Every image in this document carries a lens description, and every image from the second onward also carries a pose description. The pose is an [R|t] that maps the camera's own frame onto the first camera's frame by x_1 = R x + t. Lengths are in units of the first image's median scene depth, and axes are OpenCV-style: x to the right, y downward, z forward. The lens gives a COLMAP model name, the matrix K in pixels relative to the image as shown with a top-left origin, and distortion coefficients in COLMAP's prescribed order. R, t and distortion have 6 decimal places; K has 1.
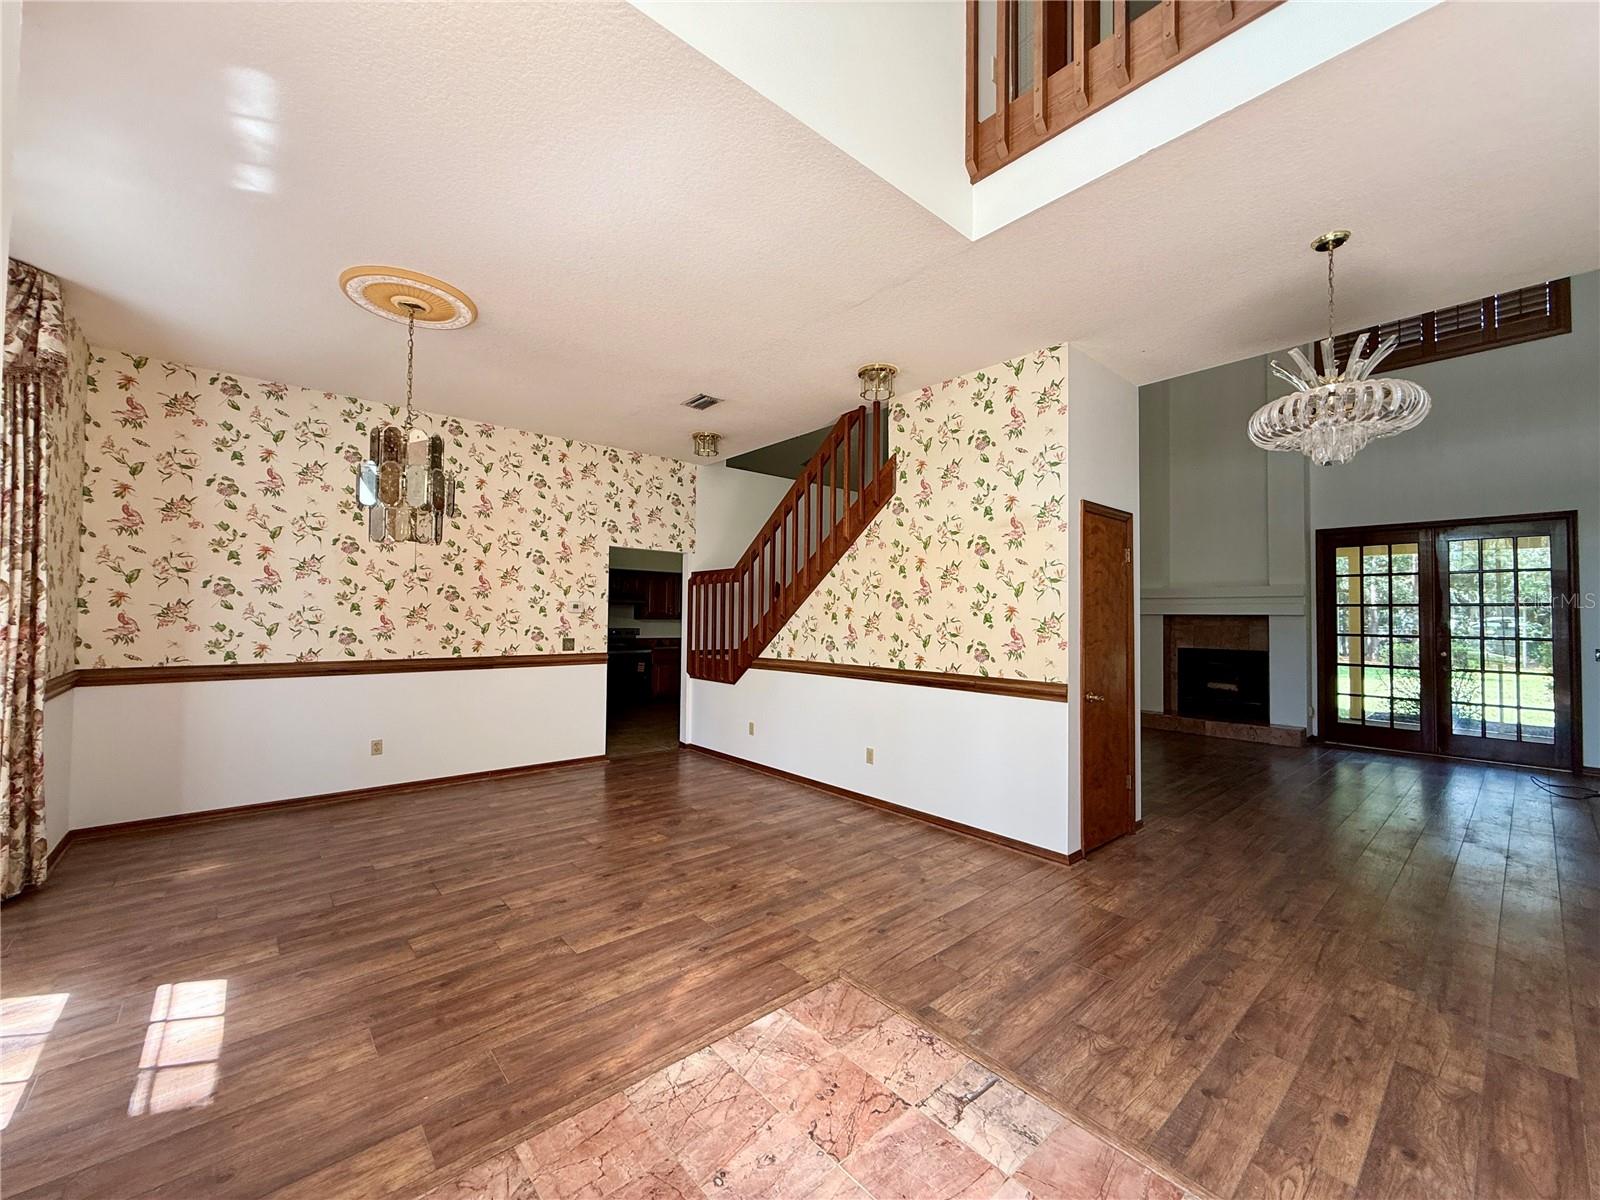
lens RADIAL K [[638.8, 0, 793.4], [0, 638.8, 601.3], [0, 0, 1]] dist [0.000953, -0.000146]
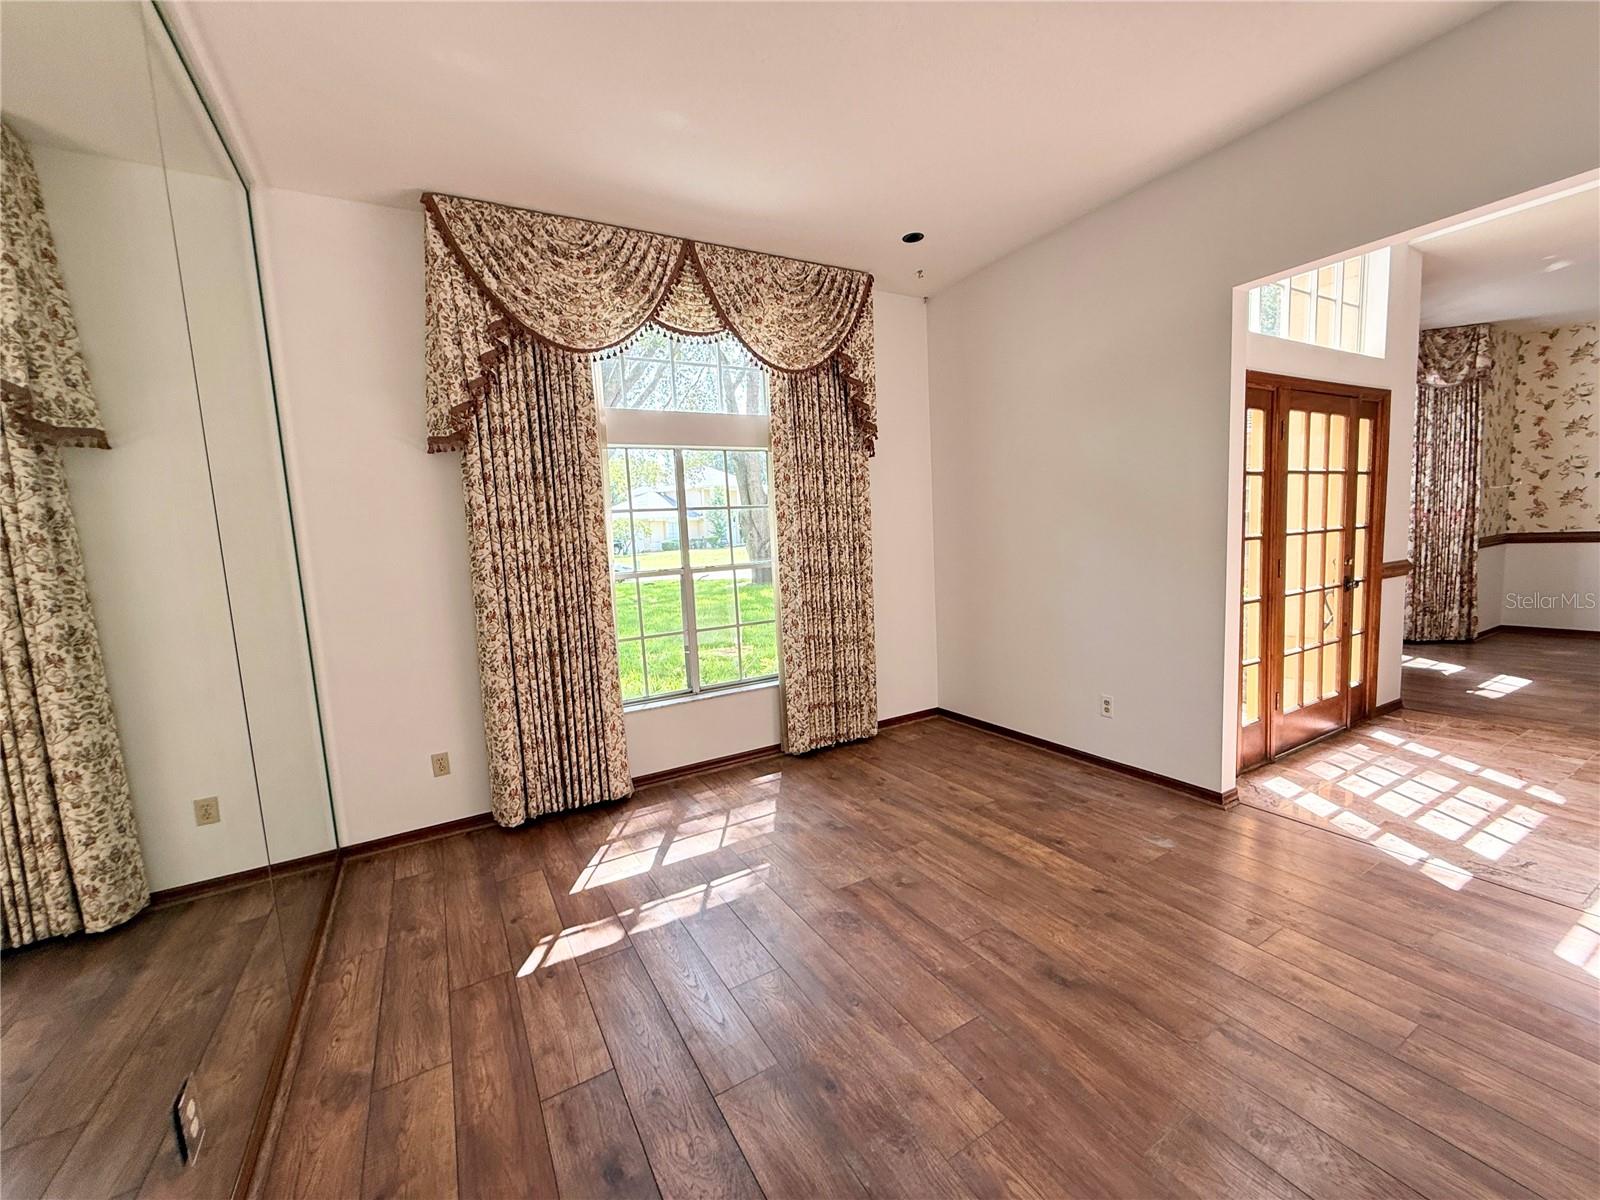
lens RADIAL K [[638.8, 0, 793.4], [0, 638.8, 601.3], [0, 0, 1]] dist [0.000953, -0.000146]
pose [[-0.194833, 0.101213, -0.975600, 1.094364], [0.073616, 0.993365, 0.088354, -0.005638], [0.978070, -0.054606, -0.200991, -0.626732]]
